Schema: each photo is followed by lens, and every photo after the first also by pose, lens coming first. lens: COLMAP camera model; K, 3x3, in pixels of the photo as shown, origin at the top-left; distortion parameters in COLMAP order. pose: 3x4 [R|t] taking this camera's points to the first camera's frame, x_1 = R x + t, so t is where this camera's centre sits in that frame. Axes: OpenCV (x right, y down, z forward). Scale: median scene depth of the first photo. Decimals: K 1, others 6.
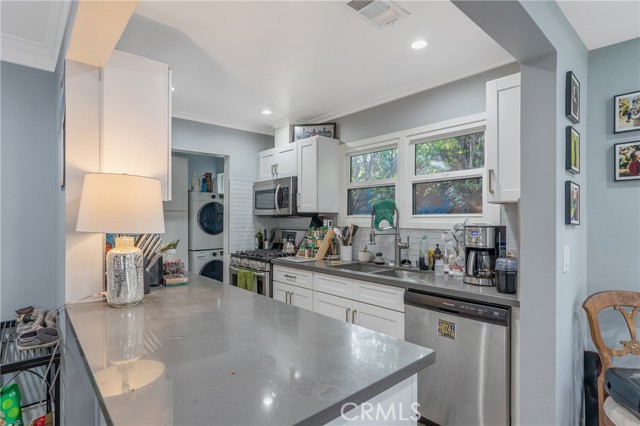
lens RADIAL K [[338.6, 0, 323.4], [0, 338.6, 217.9], [0, 0, 1]] dist [-0.002029, 0.000902]
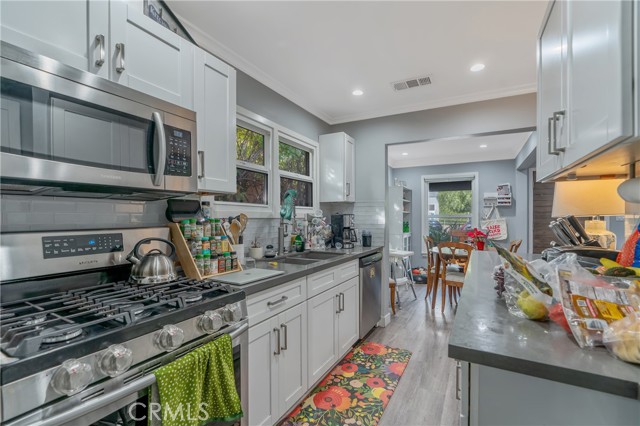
lens RADIAL K [[290.6, 0, 324.9], [0, 290.6, 218.8], [0, 0, 1]] dist [-0.002862, 0.000546]
pose [[-0.346138, -0.008829, 0.938142, -0.673387], [-0.005490, 0.999958, 0.007385, 0.026958], [-0.938167, -0.002594, -0.346172, 1.223072]]
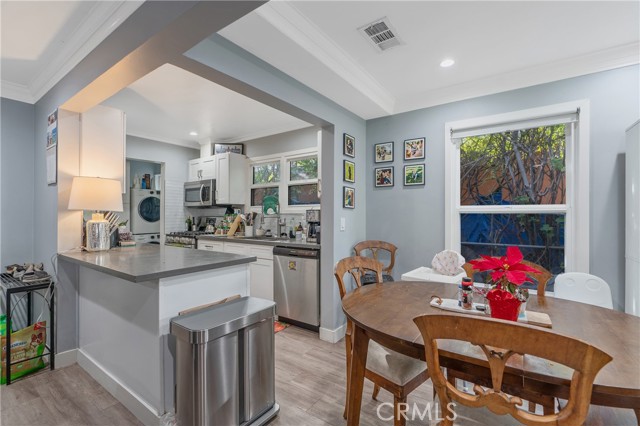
lens RADIAL K [[290.6, 0, 321.5], [0, 290.6, 212.9], [0, 0, 1]] dist [-0.002862, 0.000546]
pose [[0.975936, 0.001076, 0.218055, 0.119126], [-0.000190, 0.999992, -0.004084, 0.034098], [-0.218057, 0.003944, 0.975928, -0.401634]]
